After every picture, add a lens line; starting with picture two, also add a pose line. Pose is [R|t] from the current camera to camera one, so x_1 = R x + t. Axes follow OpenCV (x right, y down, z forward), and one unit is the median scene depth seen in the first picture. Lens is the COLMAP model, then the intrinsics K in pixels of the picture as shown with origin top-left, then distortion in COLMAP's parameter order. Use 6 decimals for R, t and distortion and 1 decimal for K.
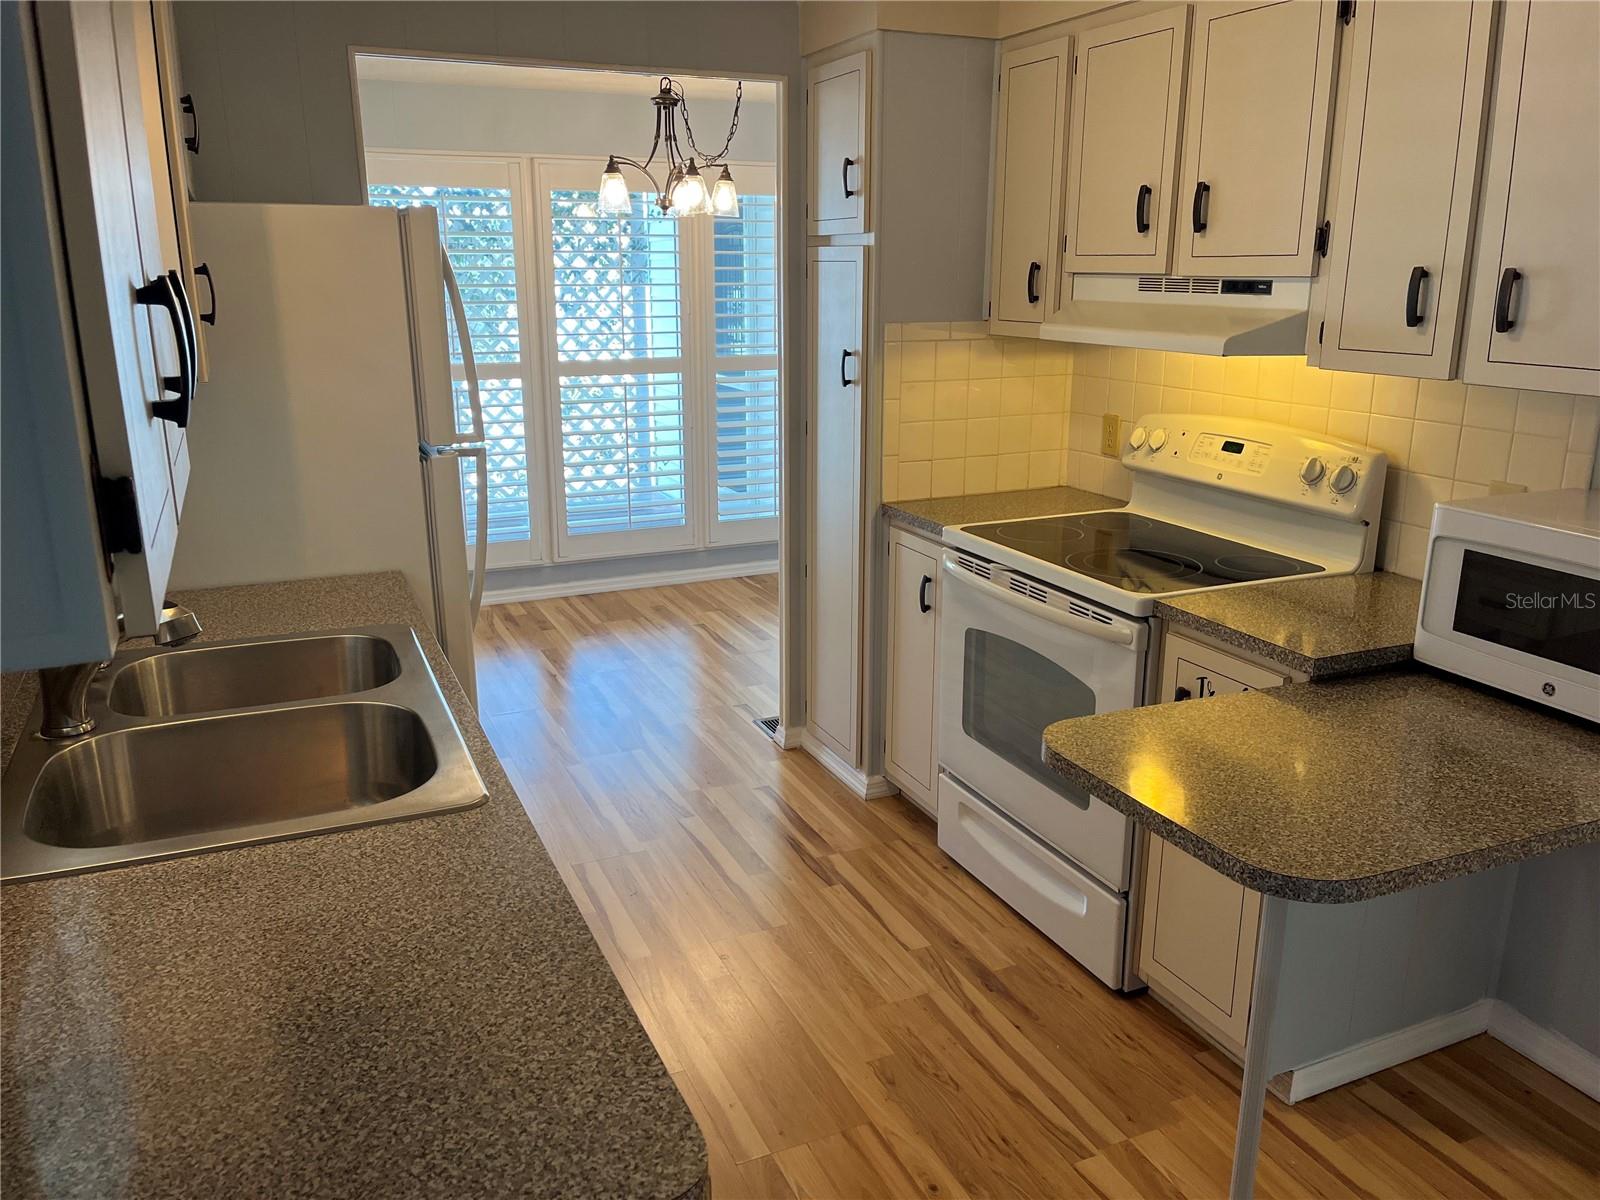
lens RADIAL K [[1203.1, 0, 805.3], [0, 1203.1, 589.5], [0, 0, 1]] dist [0.014080, 0.004769]
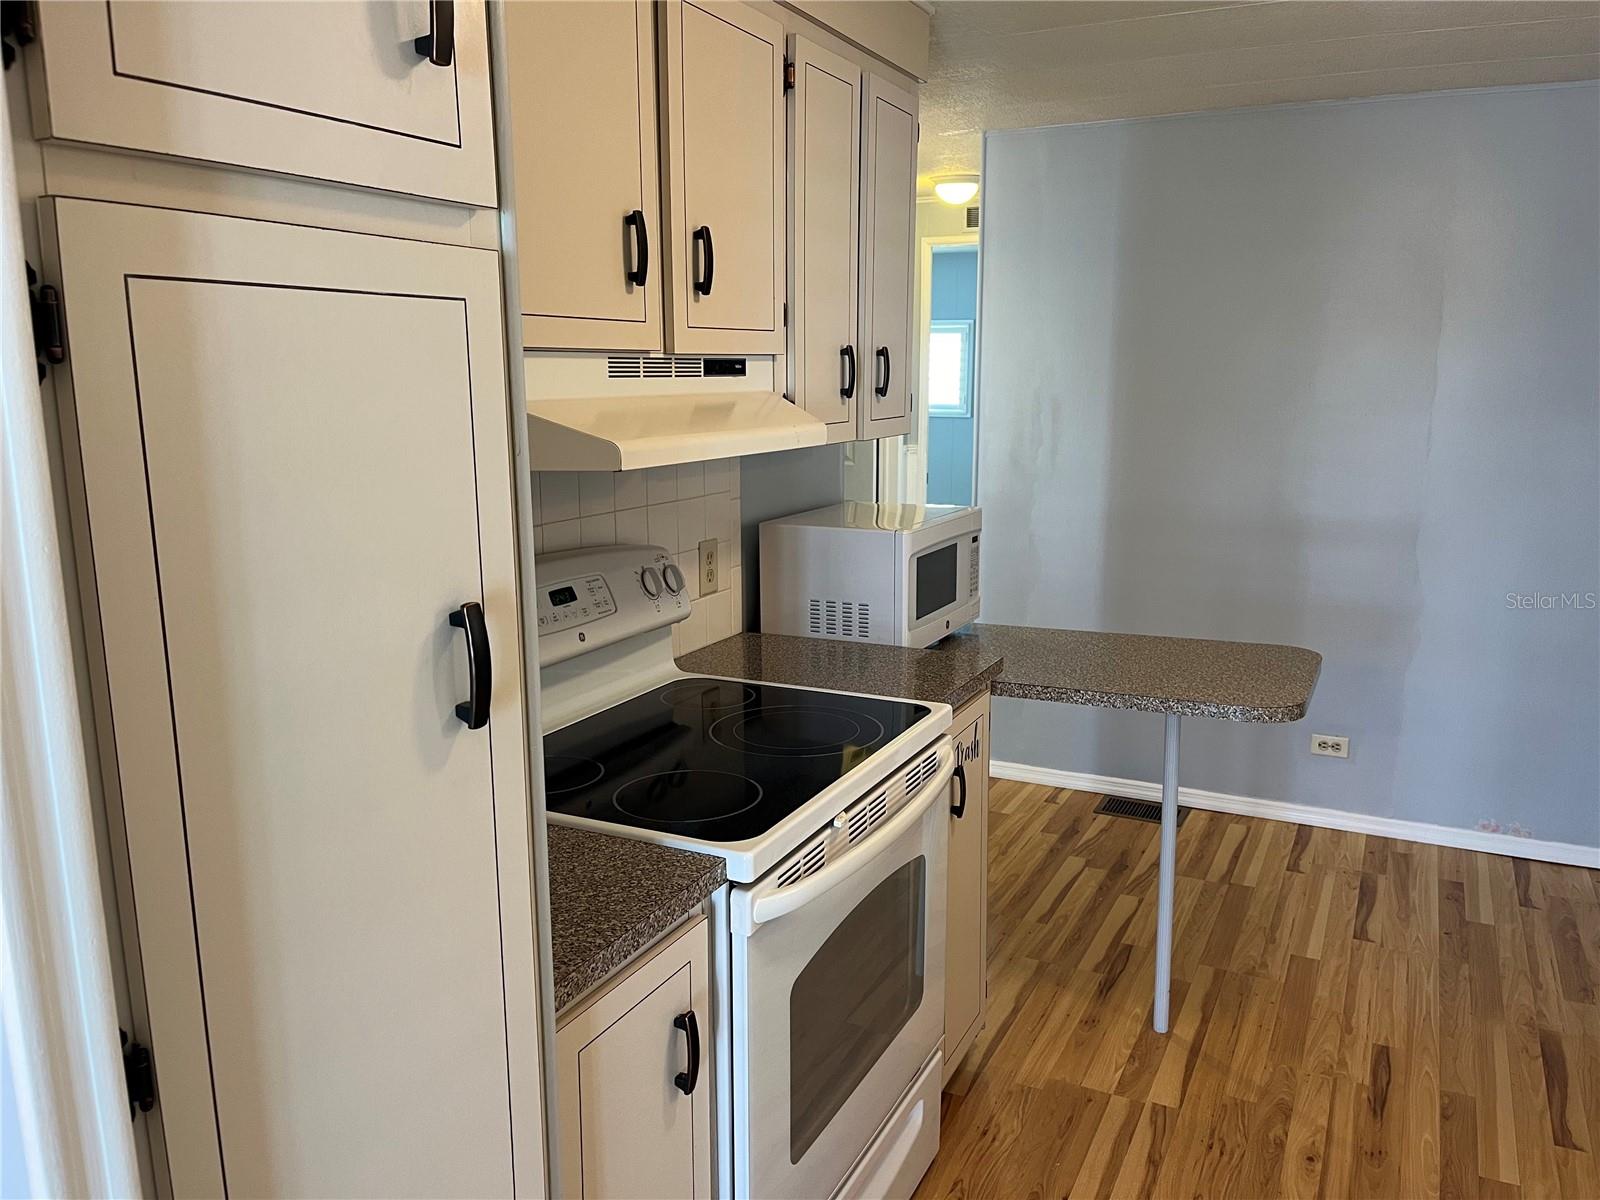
lens RADIAL K [[1203.1, 0, 804.0], [0, 1203.1, 601.8], [0, 0, 1]] dist [0.014080, 0.004769]
pose [[-0.630053, -0.149197, 0.762085, -0.279054], [0.203946, 0.915129, 0.347771, -0.341845], [-0.749293, 0.374538, -0.546152, 1.325205]]
